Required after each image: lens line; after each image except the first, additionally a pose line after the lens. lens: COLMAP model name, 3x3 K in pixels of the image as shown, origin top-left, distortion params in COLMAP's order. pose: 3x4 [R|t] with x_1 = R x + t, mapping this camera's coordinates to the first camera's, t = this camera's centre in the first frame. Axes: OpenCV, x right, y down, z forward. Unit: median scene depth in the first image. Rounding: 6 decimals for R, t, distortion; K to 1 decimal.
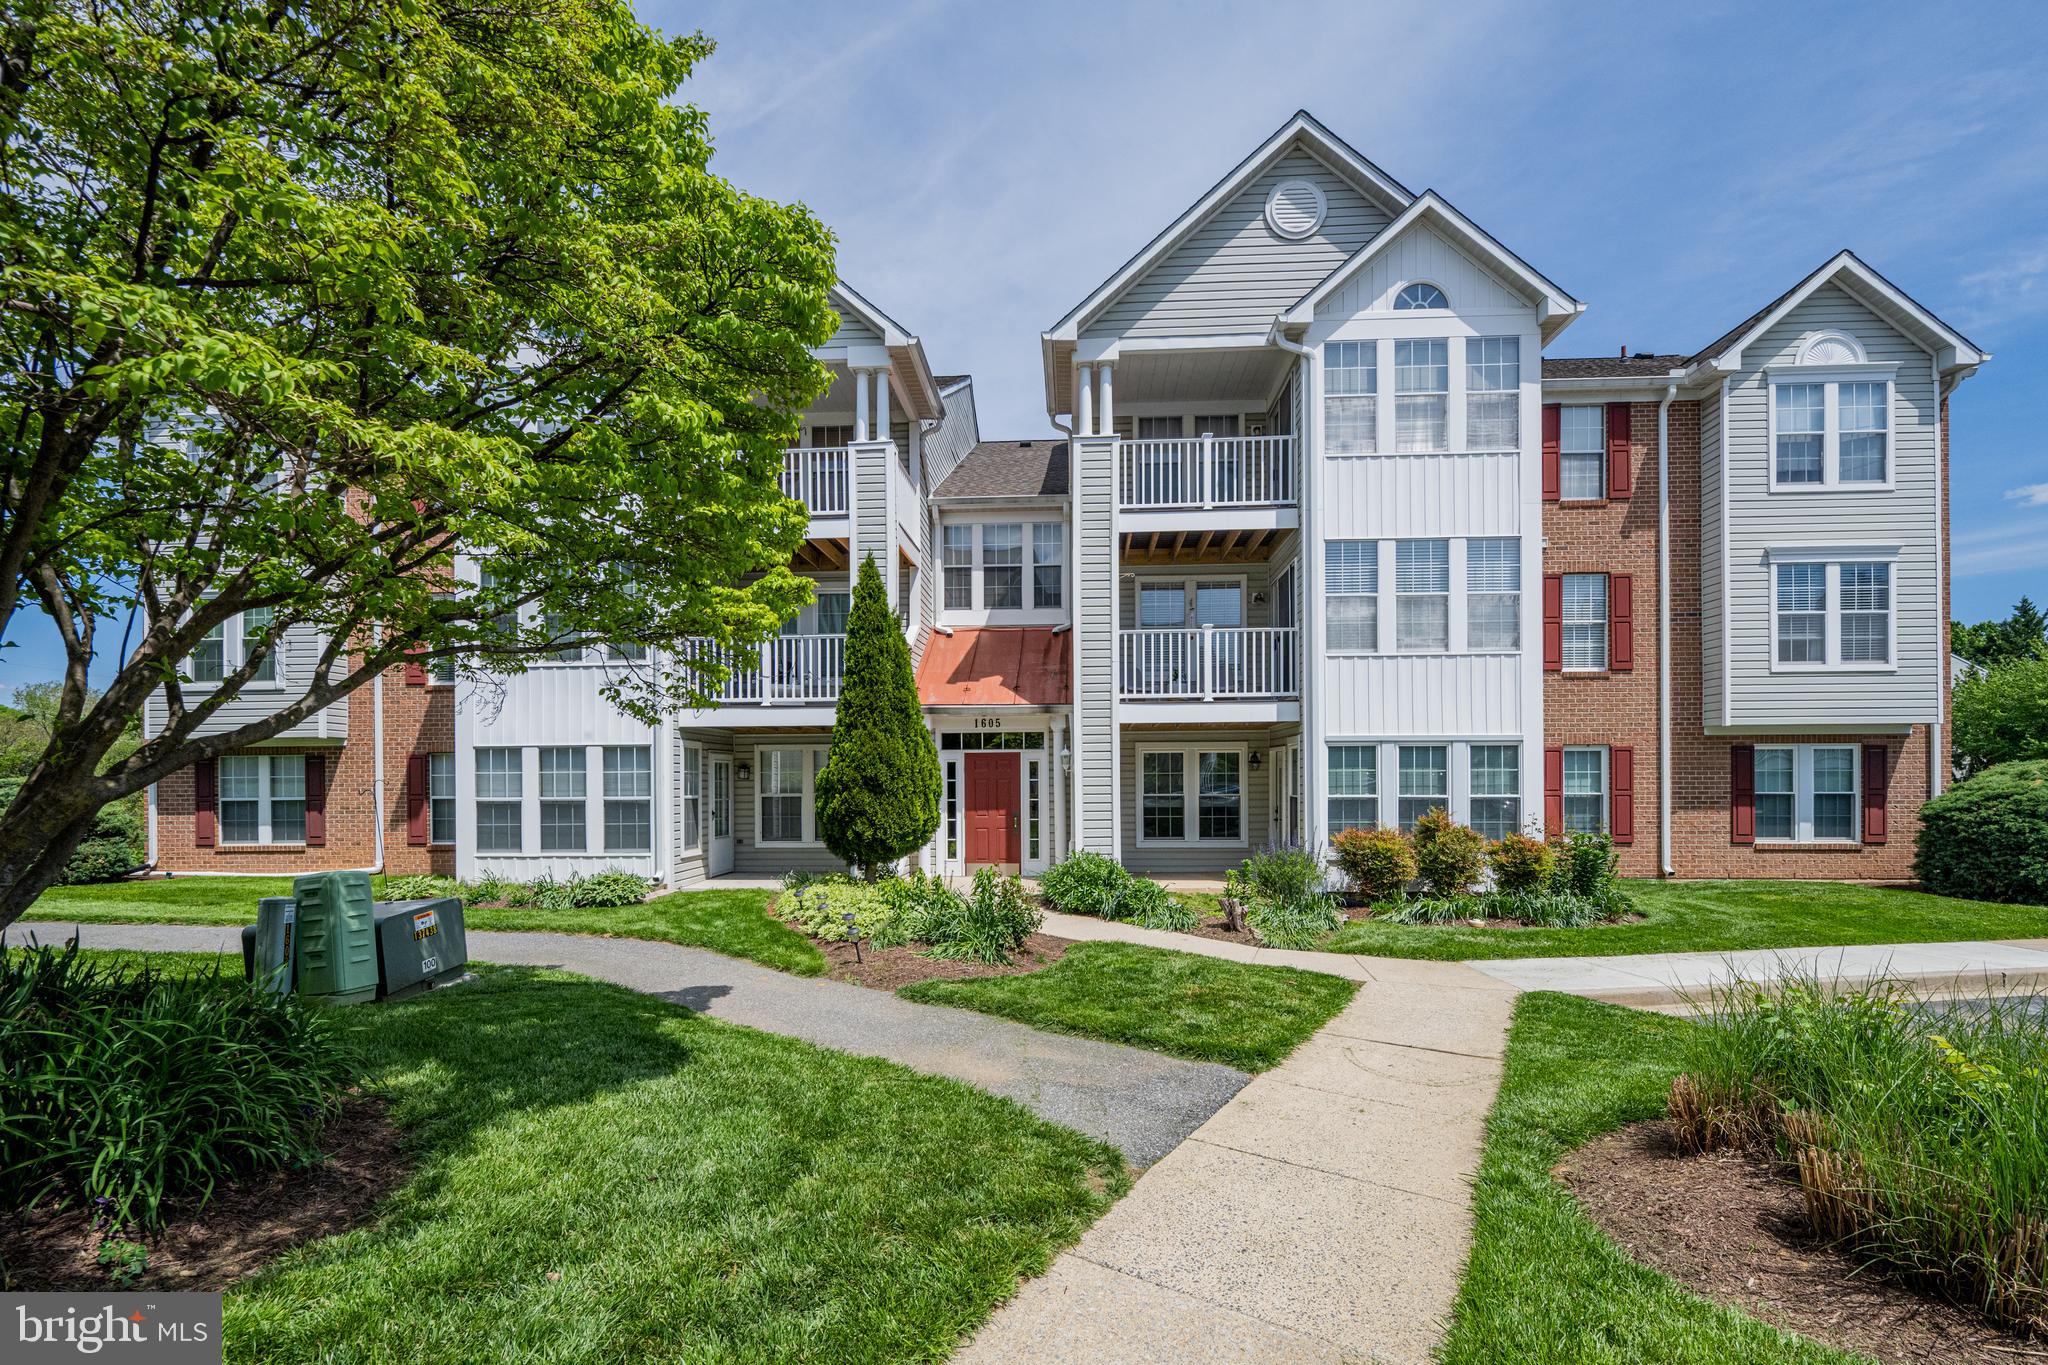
lens RADIAL K [[868.8, 0, 1012.2], [0, 868.8, 780.1], [0, 0, 1]] dist [-0.000081, -0.000097]
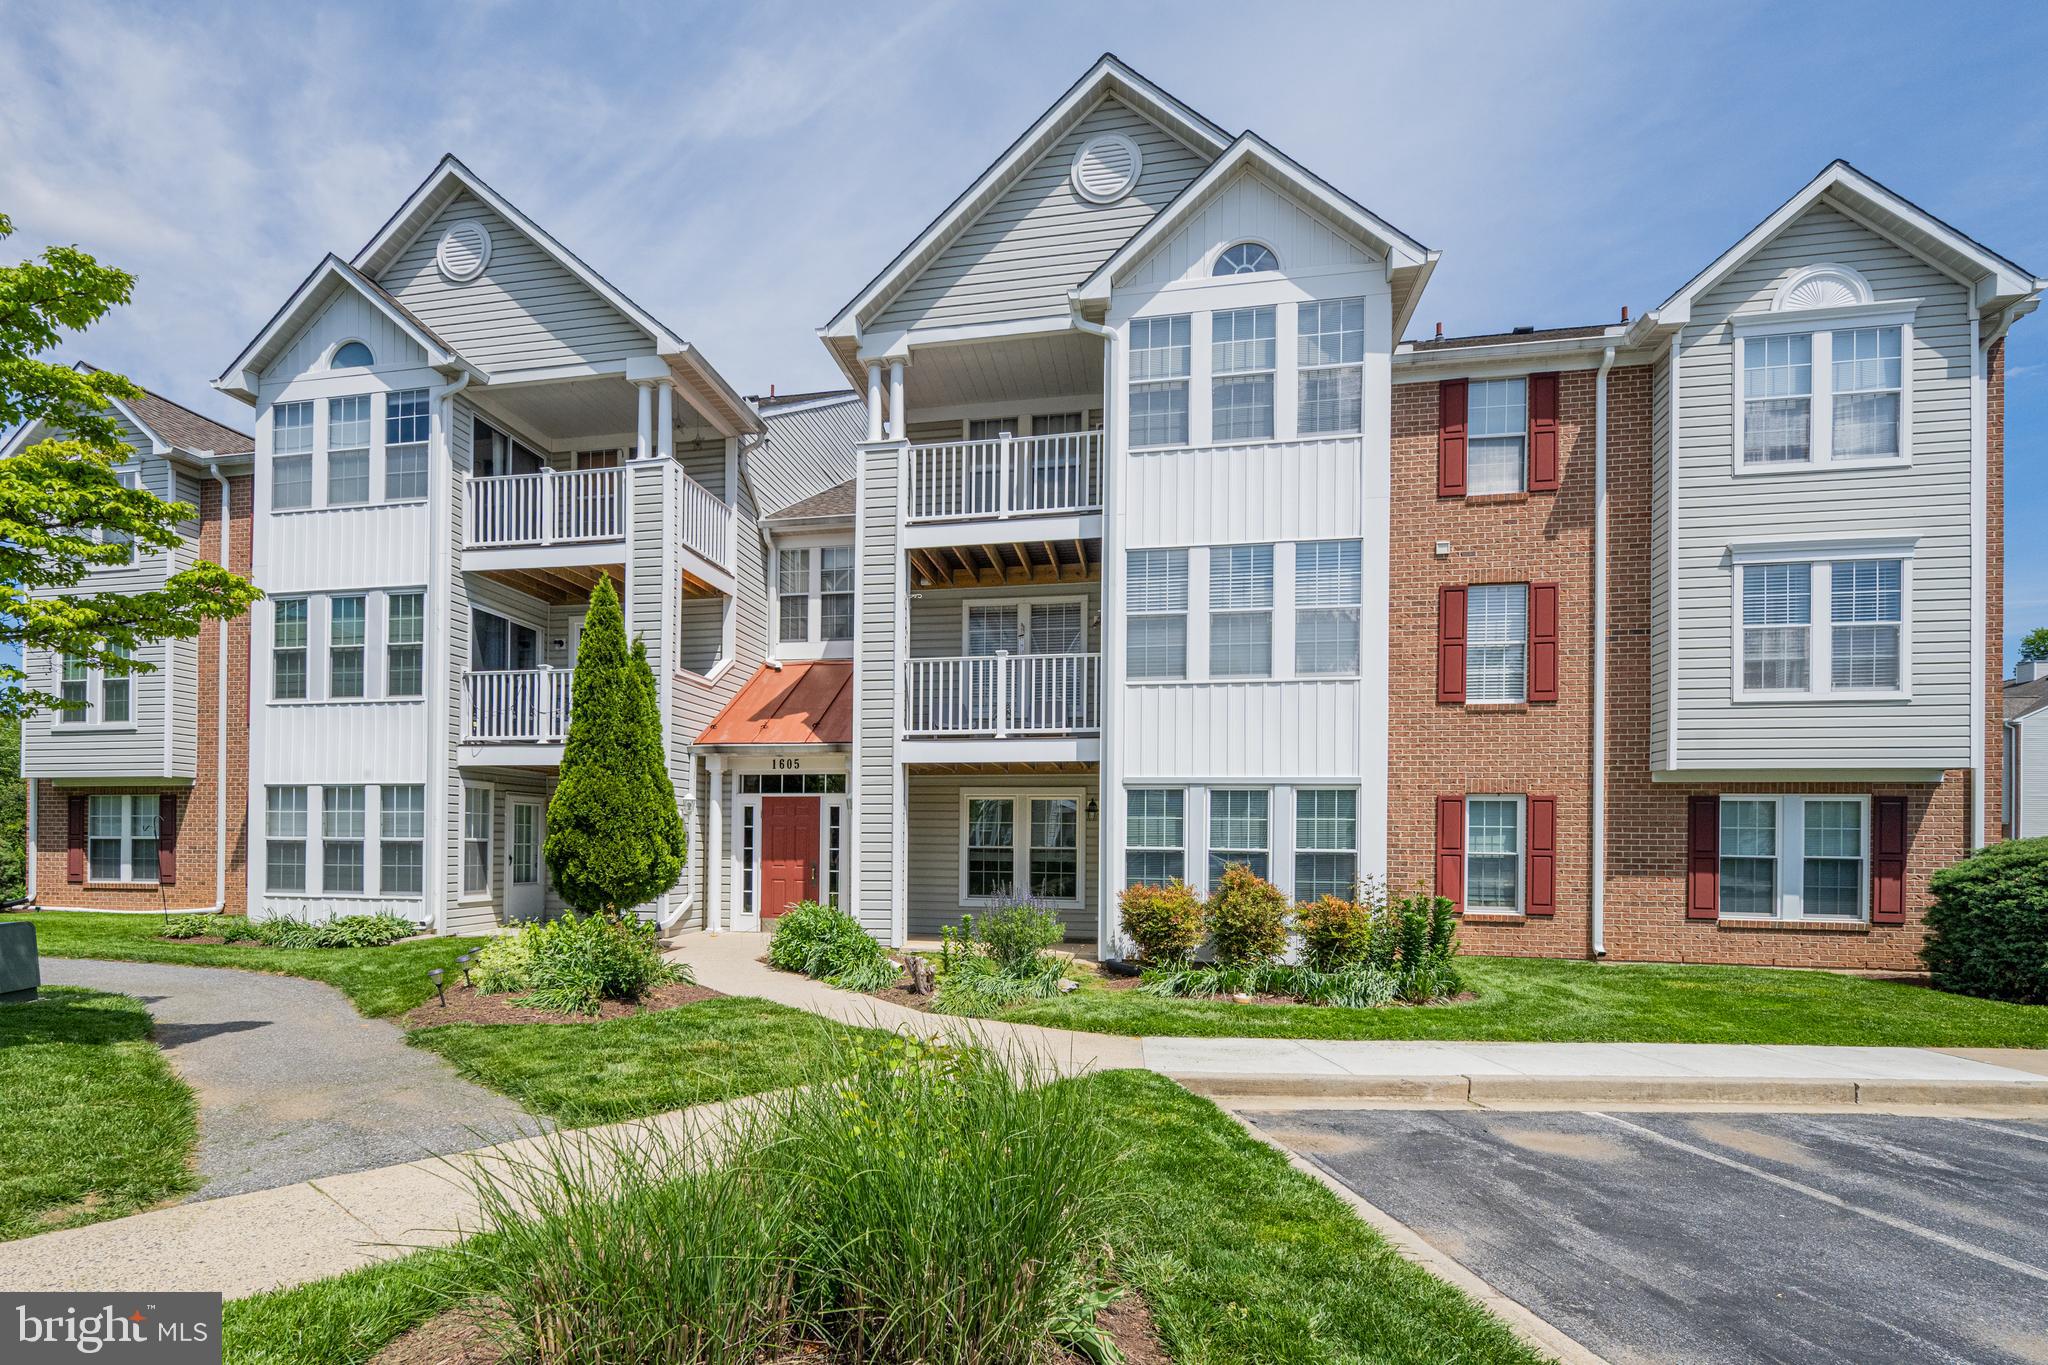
lens RADIAL K [[957.8, 0, 932.7], [0, 957.8, 839.6], [0, 0, 1]] dist [0.000190, -0.000035]
pose [[0.989107, 0.015396, -0.146390, 0.287087], [-0.016007, 0.999867, -0.002995, 0.014879], [0.146325, 0.005306, 0.989222, 0.033557]]
